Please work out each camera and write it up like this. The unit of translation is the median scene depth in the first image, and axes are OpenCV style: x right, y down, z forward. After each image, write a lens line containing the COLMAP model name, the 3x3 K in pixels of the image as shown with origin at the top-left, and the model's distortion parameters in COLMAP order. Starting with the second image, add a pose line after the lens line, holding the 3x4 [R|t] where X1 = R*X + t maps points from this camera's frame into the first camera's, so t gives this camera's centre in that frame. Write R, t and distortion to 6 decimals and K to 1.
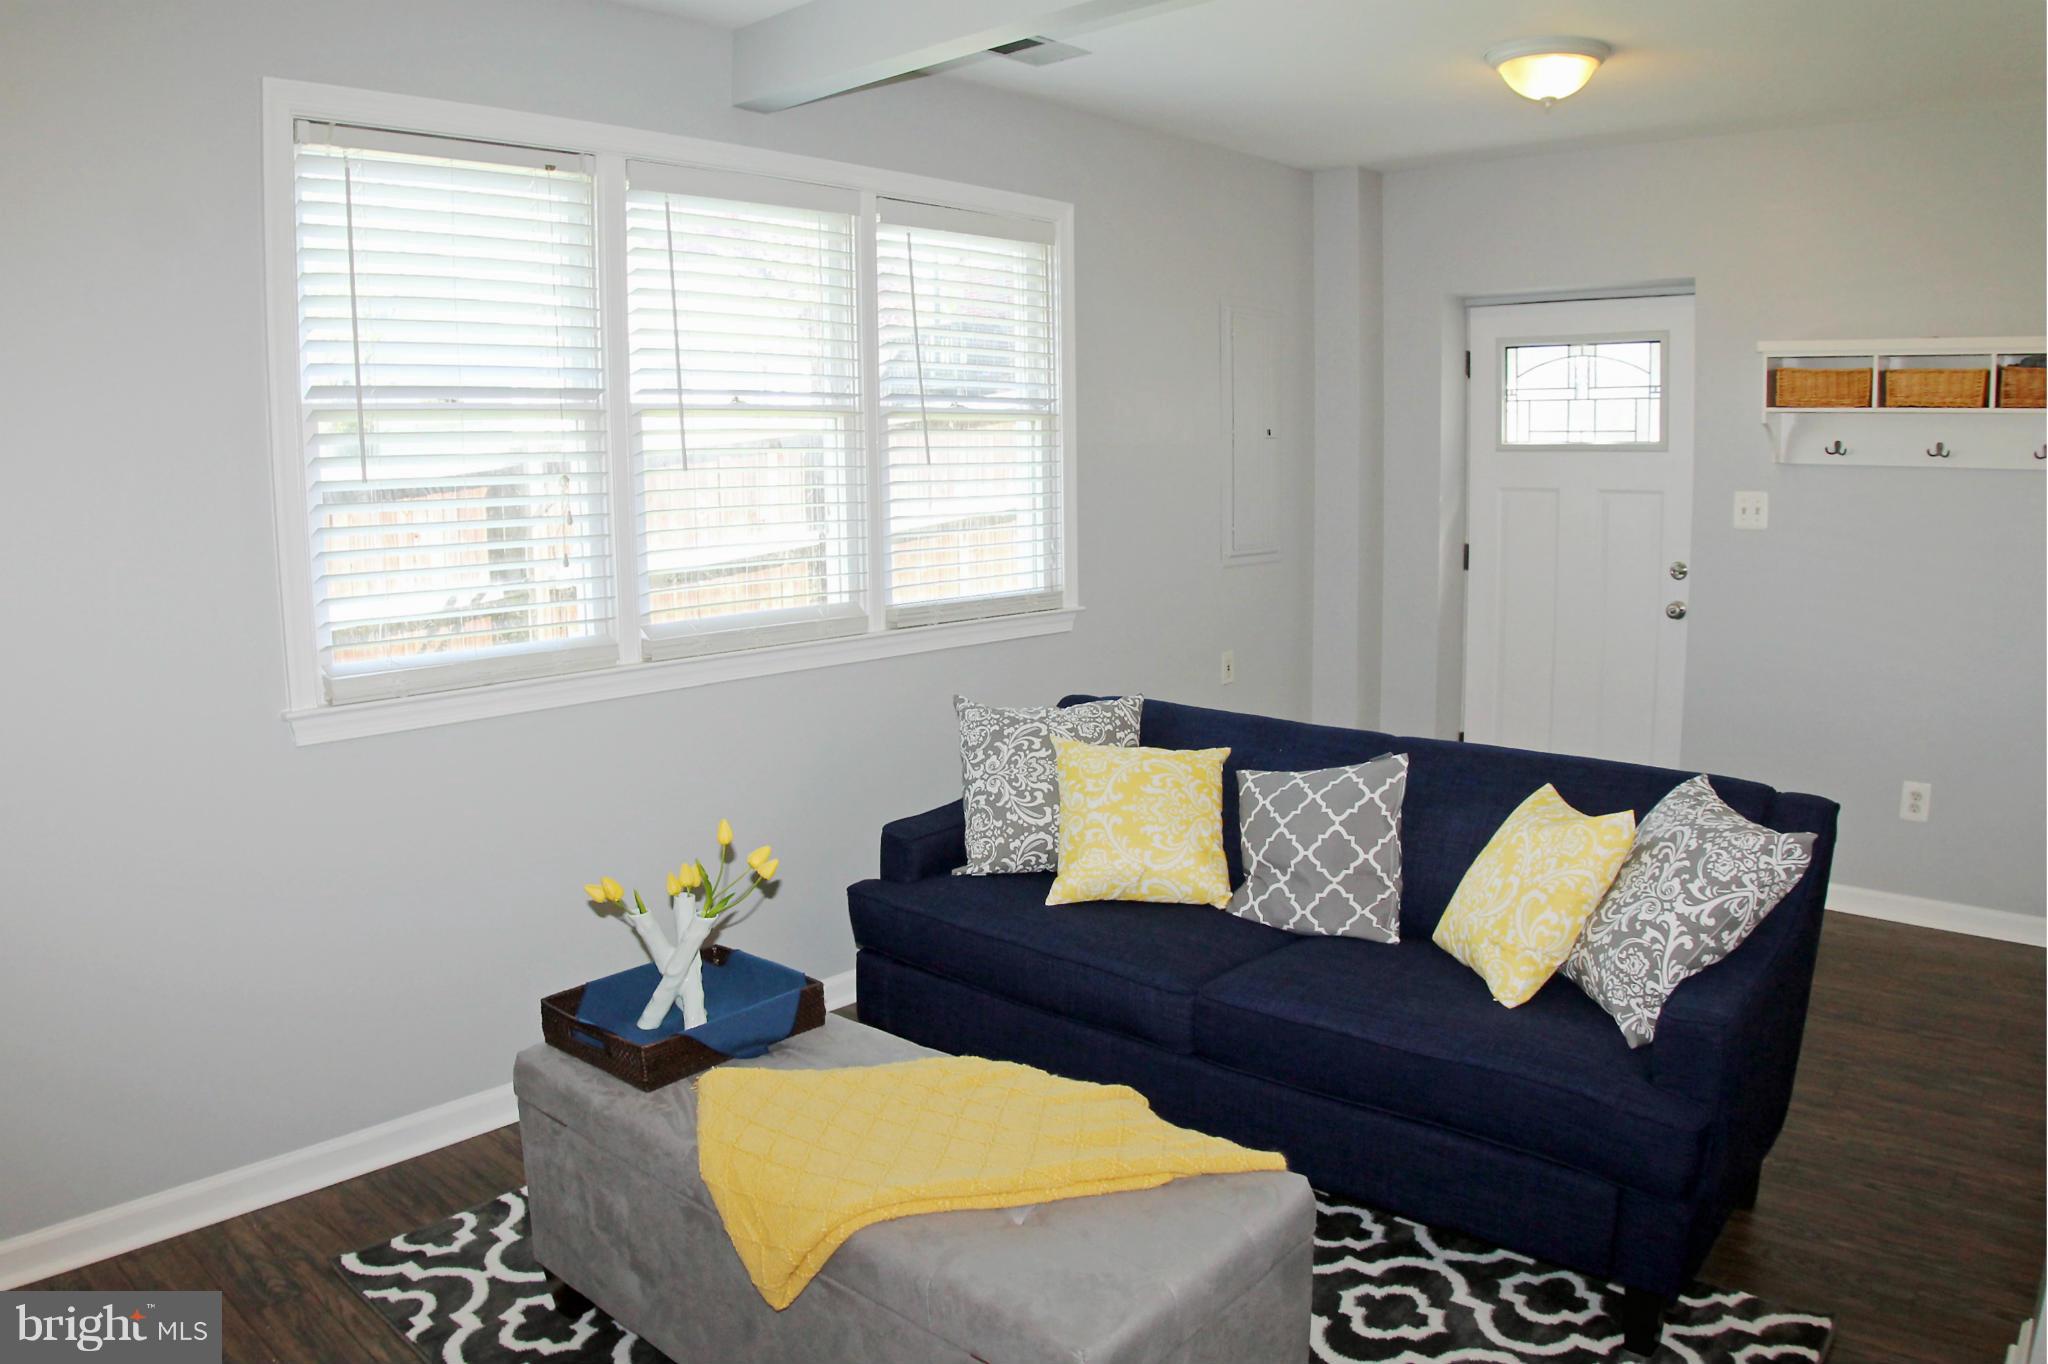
lens RADIAL K [[1417.6, 0, 1017.6], [0, 1417.6, 680.5], [0, 0, 1]] dist [-0.226125, 0.079698]
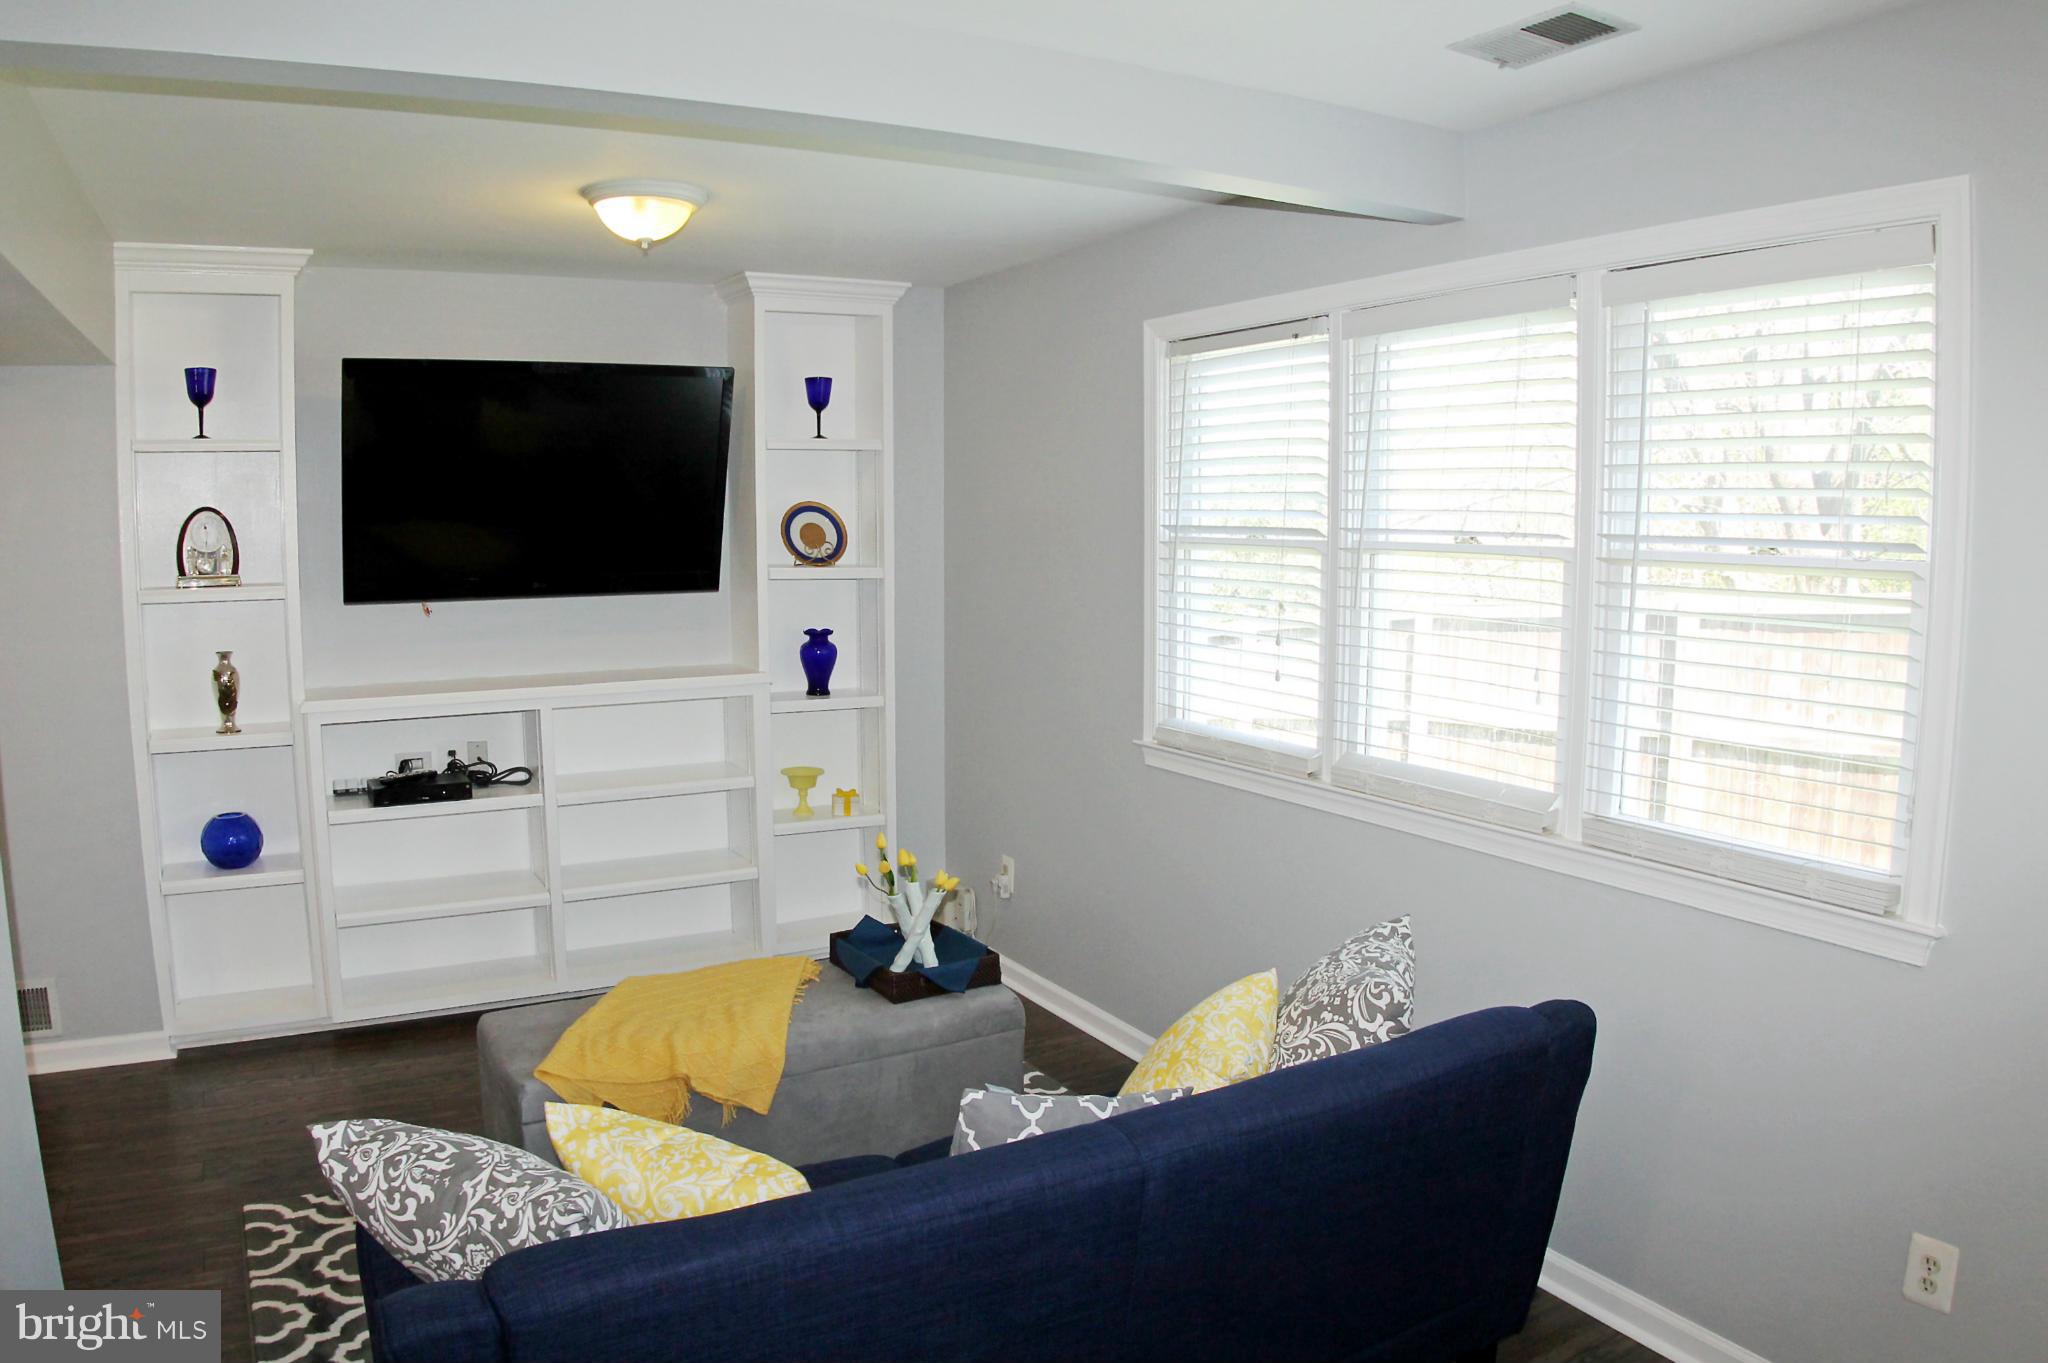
lens RADIAL K [[1417.6, 0, 1017.6], [0, 1417.6, 680.0], [0, 0, 1]] dist [-0.226125, 0.079698]
pose [[-0.315669, 0.120082, -0.941240, 0.612336], [-0.139735, 0.975262, 0.171286, -0.182532], [0.938524, 0.185594, -0.291080, 0.811471]]
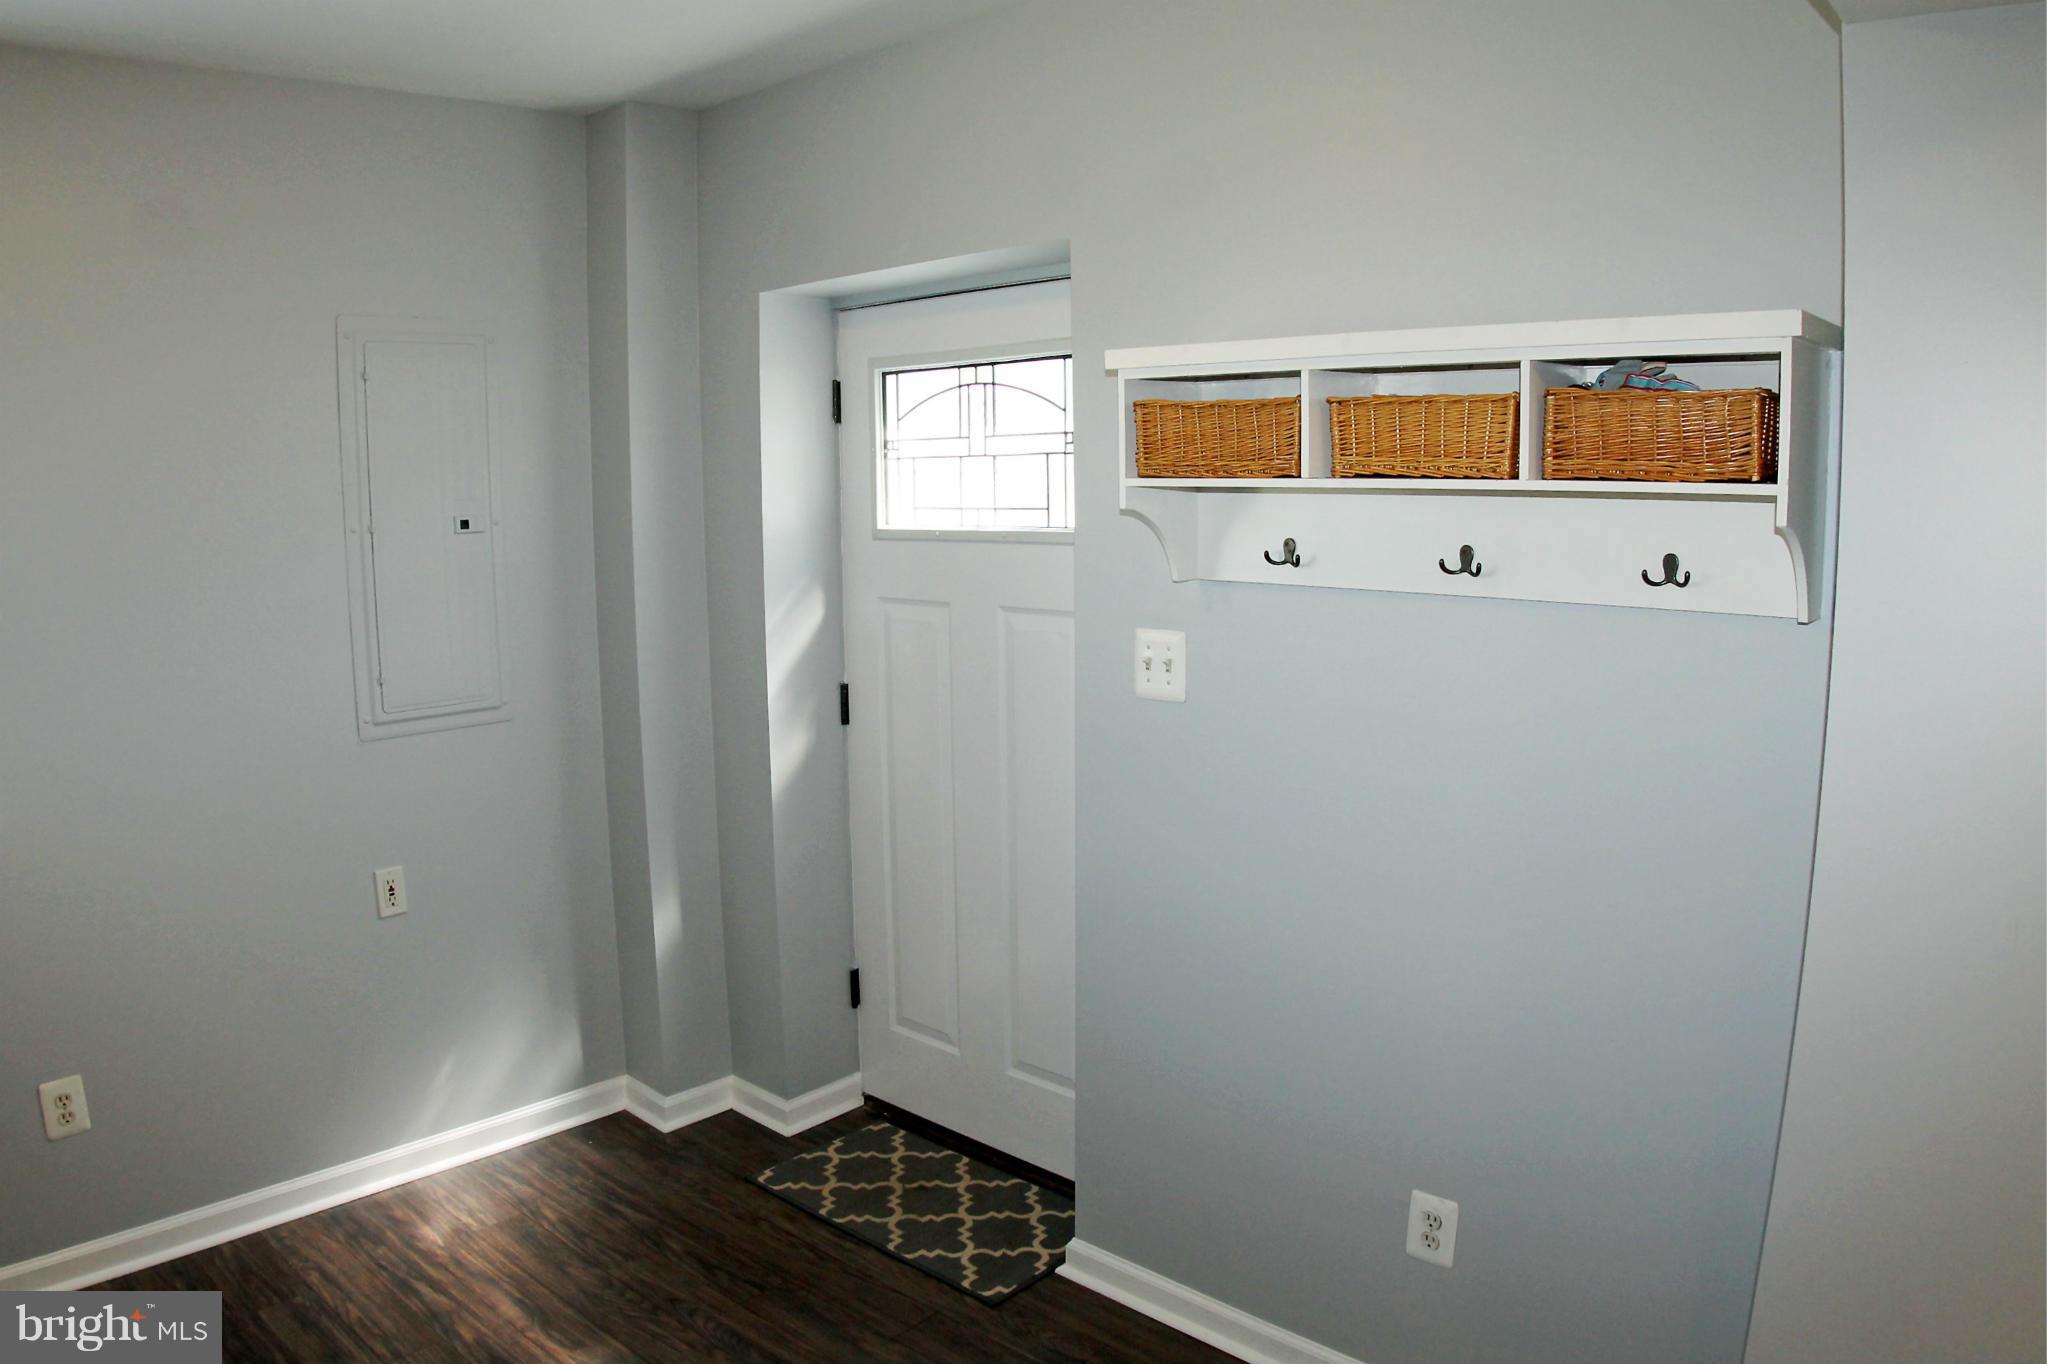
lens RADIAL K [[1442.9, 0, 1045.5], [0, 1442.9, 680.1], [0, 0, 1]] dist [-0.214906, 0.059736]
pose [[0.999660, 0.009307, 0.024370, 0.512110], [-0.008935, 0.999843, -0.015319, -0.116837], [-0.024509, 0.015096, 0.999586, 0.430358]]
